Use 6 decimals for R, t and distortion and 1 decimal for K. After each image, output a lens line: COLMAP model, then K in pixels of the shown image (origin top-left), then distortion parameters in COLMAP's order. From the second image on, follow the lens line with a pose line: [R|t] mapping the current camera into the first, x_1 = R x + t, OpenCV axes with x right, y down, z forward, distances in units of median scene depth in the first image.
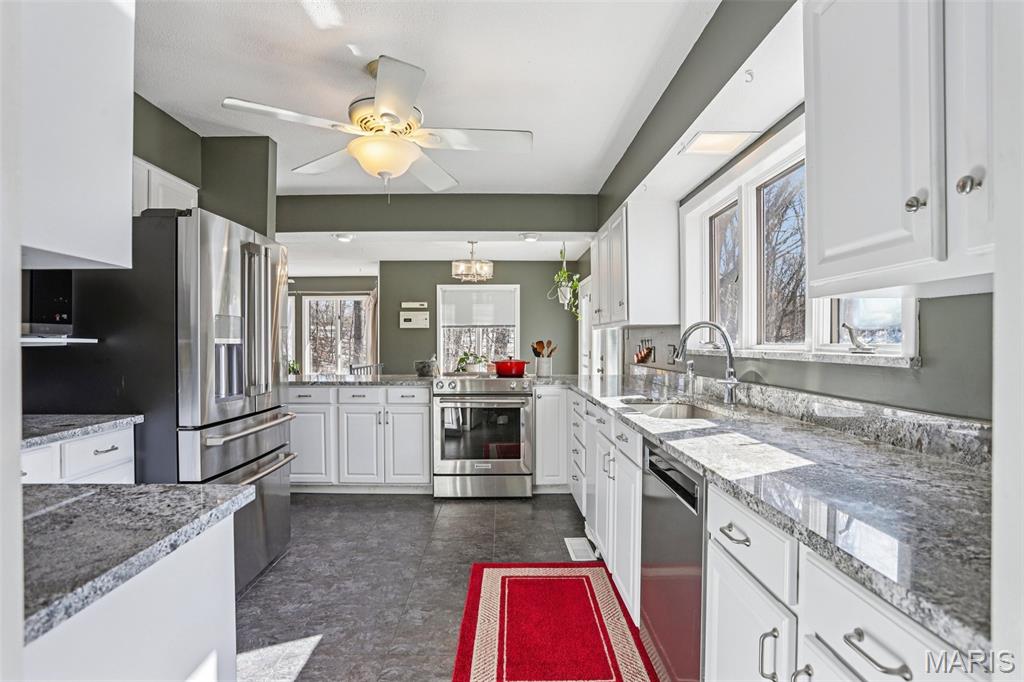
lens RADIAL K [[516.1, 0, 513.8], [0, 516.1, 341.1], [0, 0, 1]] dist [-0.036468, 0.005674]
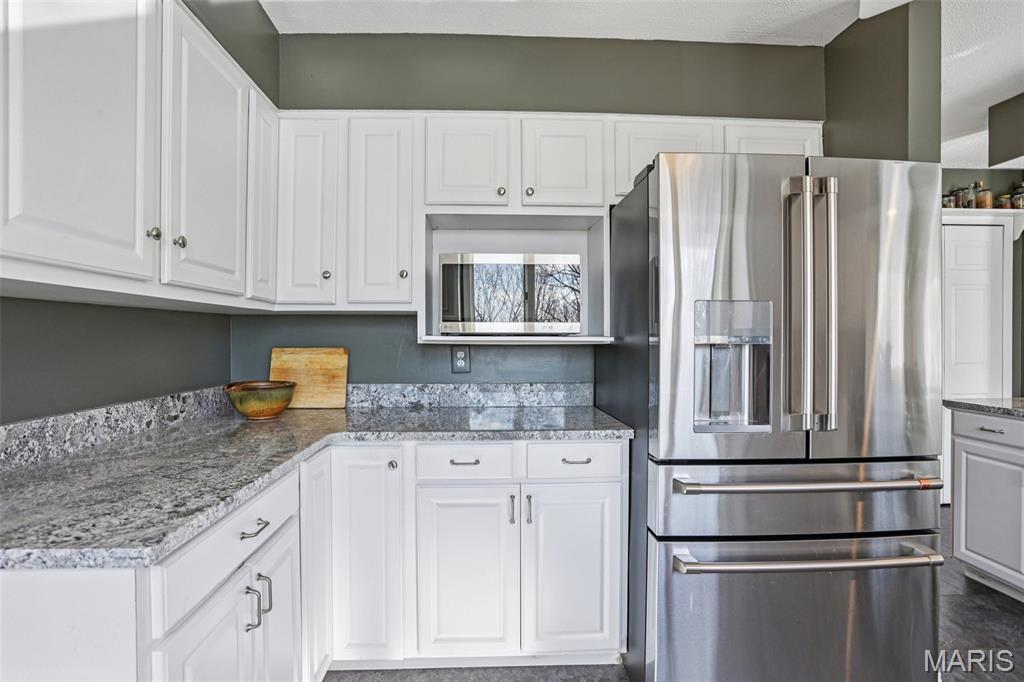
lens RADIAL K [[516.1, 0, 510.7], [0, 516.1, 344.9], [0, 0, 1]] dist [-0.036468, 0.005674]
pose [[0.026920, 0.009212, -0.999595, 0.095252], [-0.001630, 0.999957, 0.009171, 0.000579], [0.999636, 0.001382, 0.026934, 0.779462]]
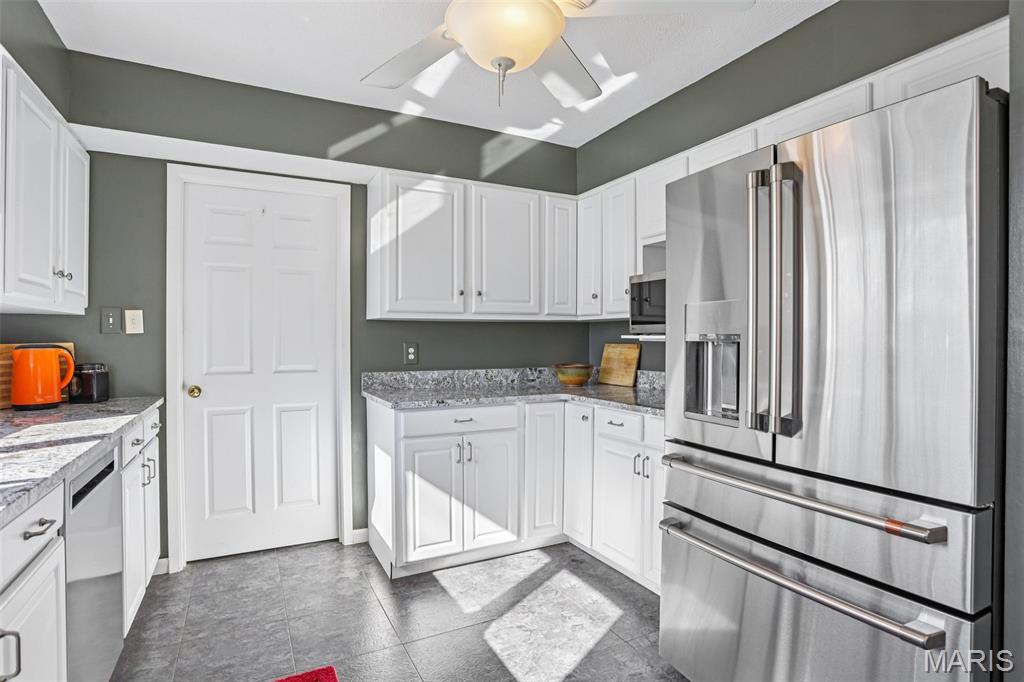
lens RADIAL K [[516.1, 0, 509.2], [0, 516.1, 338.8], [0, 0, 1]] dist [-0.036468, 0.005674]
pose [[-0.889484, -0.001897, -0.456962, 0.085939], [-0.001266, 0.999998, -0.001687, 0.001180], [0.456964, -0.000922, -0.889485, 0.898397]]
